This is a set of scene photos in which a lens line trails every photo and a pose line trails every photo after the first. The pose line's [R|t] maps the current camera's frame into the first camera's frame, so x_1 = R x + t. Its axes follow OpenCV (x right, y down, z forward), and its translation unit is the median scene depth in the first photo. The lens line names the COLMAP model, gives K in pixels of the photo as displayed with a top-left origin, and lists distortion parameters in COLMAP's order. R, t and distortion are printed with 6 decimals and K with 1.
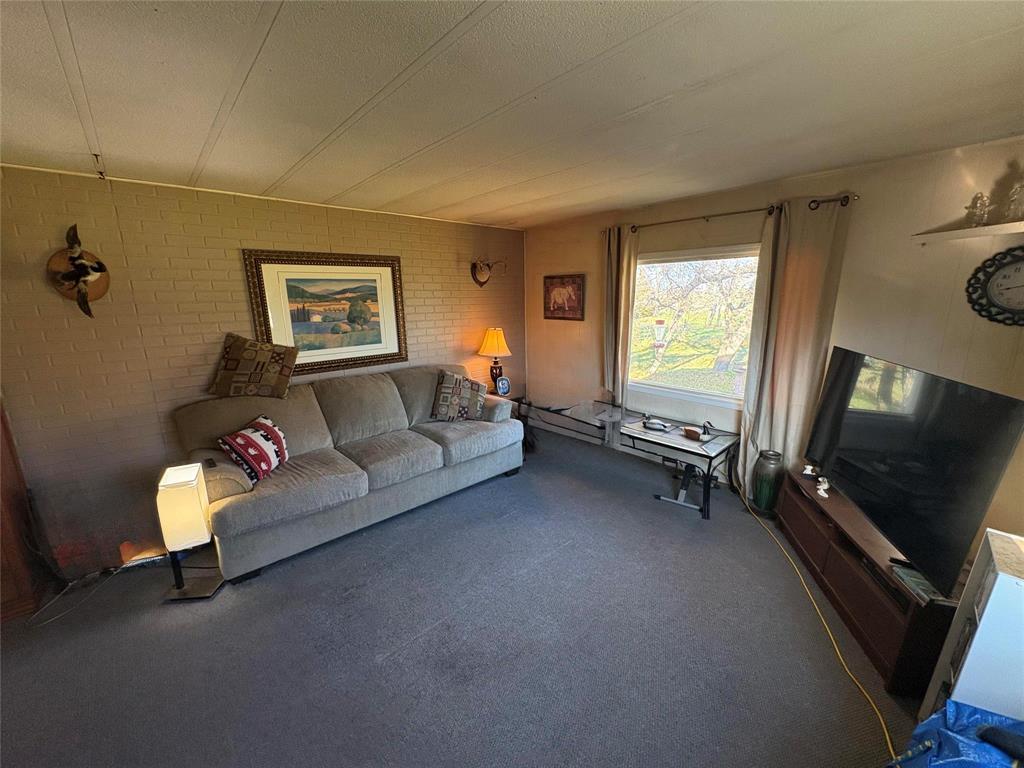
lens RADIAL K [[408.6, 0, 514.1], [0, 408.6, 385.7], [0, 0, 1]] dist [0.001040, -0.000011]
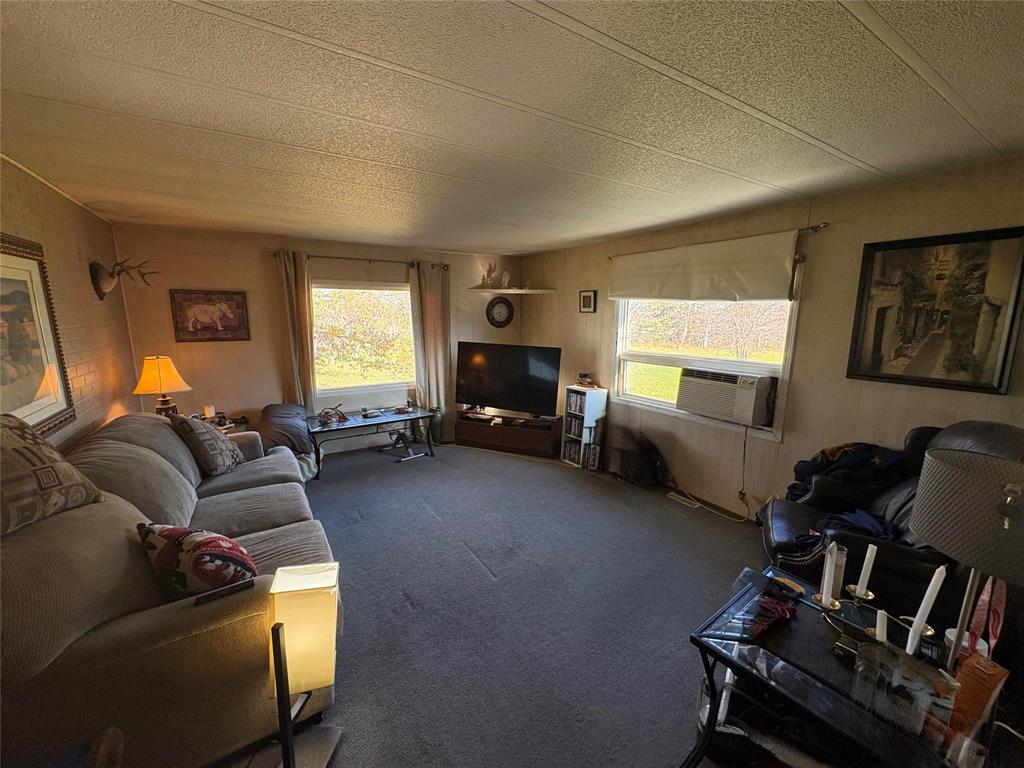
lens RADIAL K [[408.6, 0, 511.0], [0, 408.6, 384.4], [0, 0, 1]] dist [0.001040, -0.000011]
pose [[0.171945, -0.156415, 0.972609, -0.773294], [0.207158, 0.970978, 0.119530, -0.055082], [-0.963079, 0.180932, 0.199358, 0.284865]]
